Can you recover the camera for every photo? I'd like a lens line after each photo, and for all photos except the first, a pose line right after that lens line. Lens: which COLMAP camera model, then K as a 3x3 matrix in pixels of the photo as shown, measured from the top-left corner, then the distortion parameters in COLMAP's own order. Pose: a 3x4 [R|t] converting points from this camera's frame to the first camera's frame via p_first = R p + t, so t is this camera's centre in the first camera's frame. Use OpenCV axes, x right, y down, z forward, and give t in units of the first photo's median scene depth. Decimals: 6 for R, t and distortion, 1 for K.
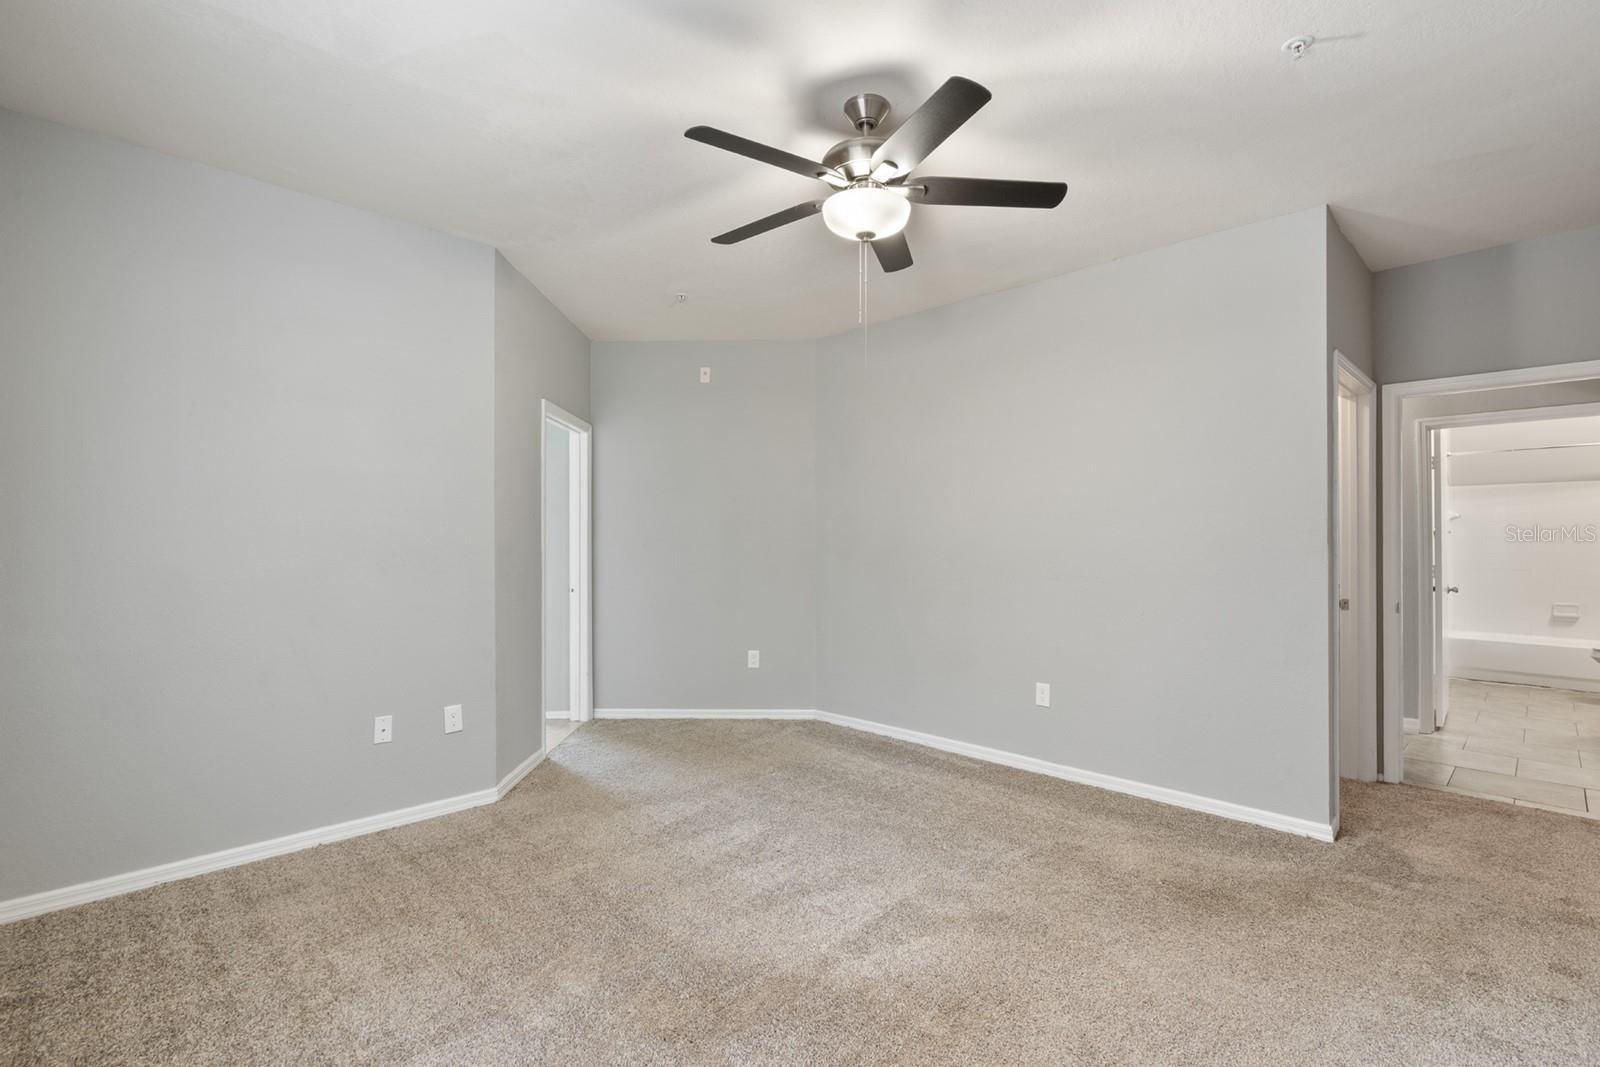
lens RADIAL K [[734.6, 0, 795.8], [0, 734.6, 539.5], [0, 0, 1]] dist [0.000661, 0.000309]
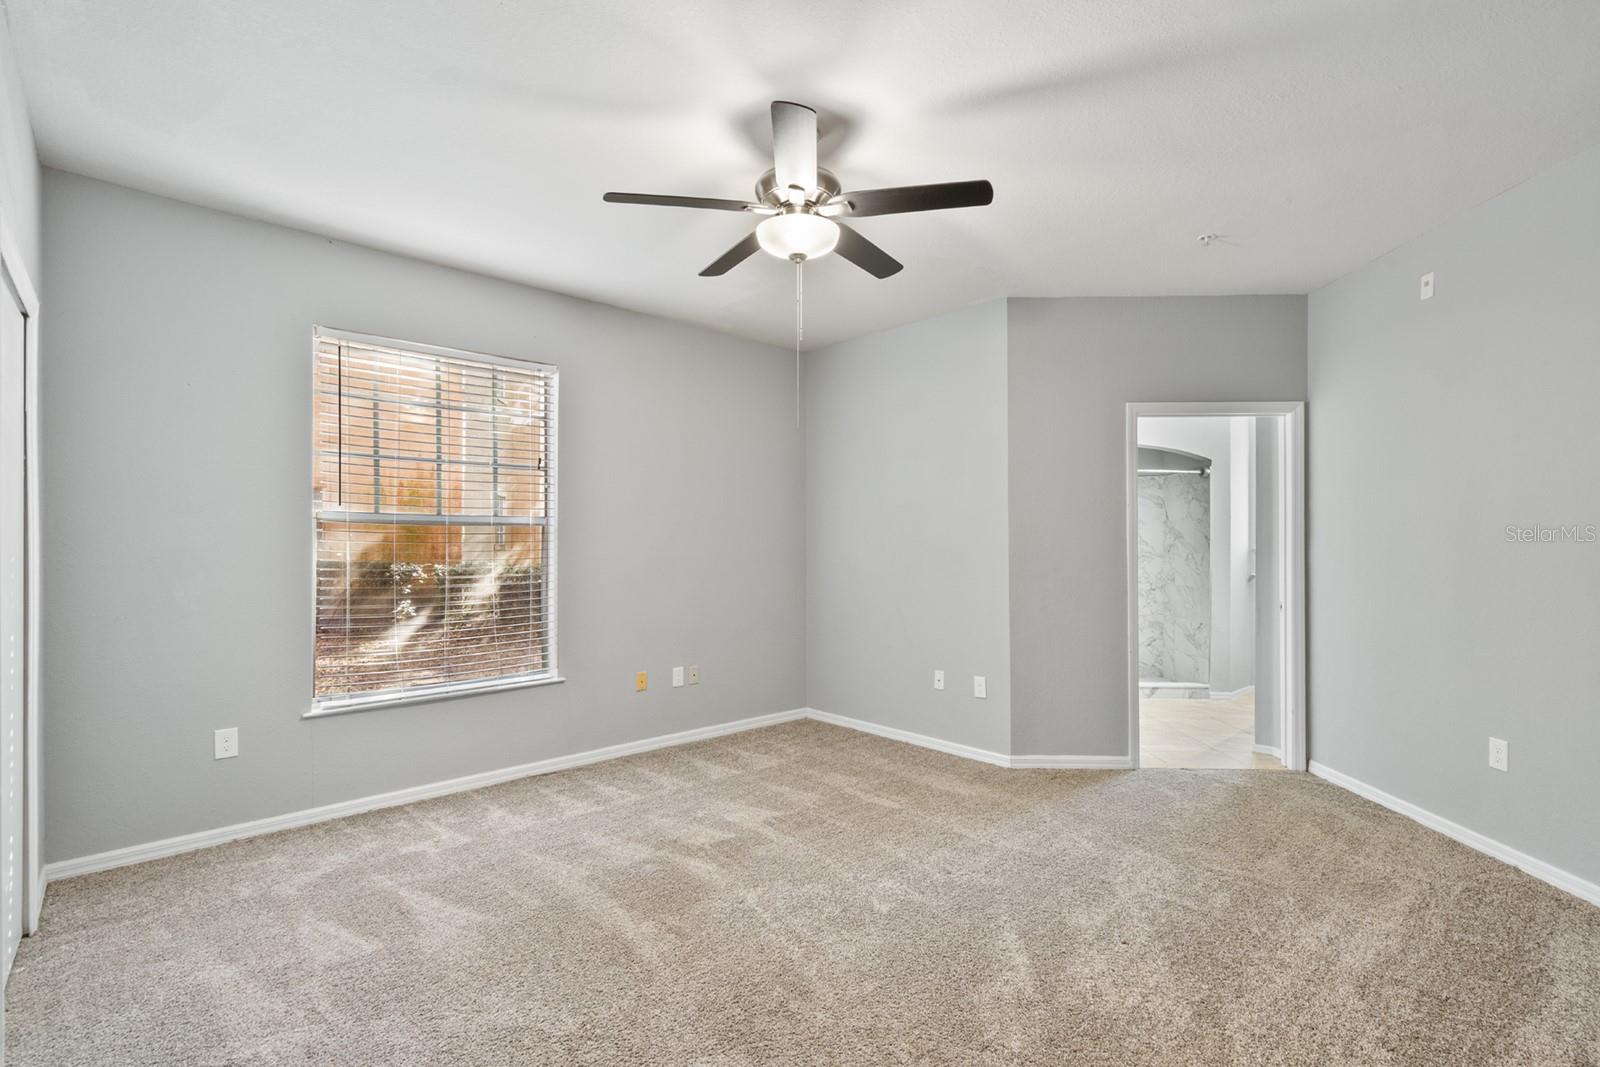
lens RADIAL K [[734.6, 0, 795.8], [0, 734.6, 539.5], [0, 0, 1]] dist [0.000661, 0.000309]
pose [[-0.021214, -0.005423, -0.999760, 0.768509], [0.001326, 0.999984, -0.005452, -0.002198], [0.999774, -0.001442, -0.021206, 0.682625]]
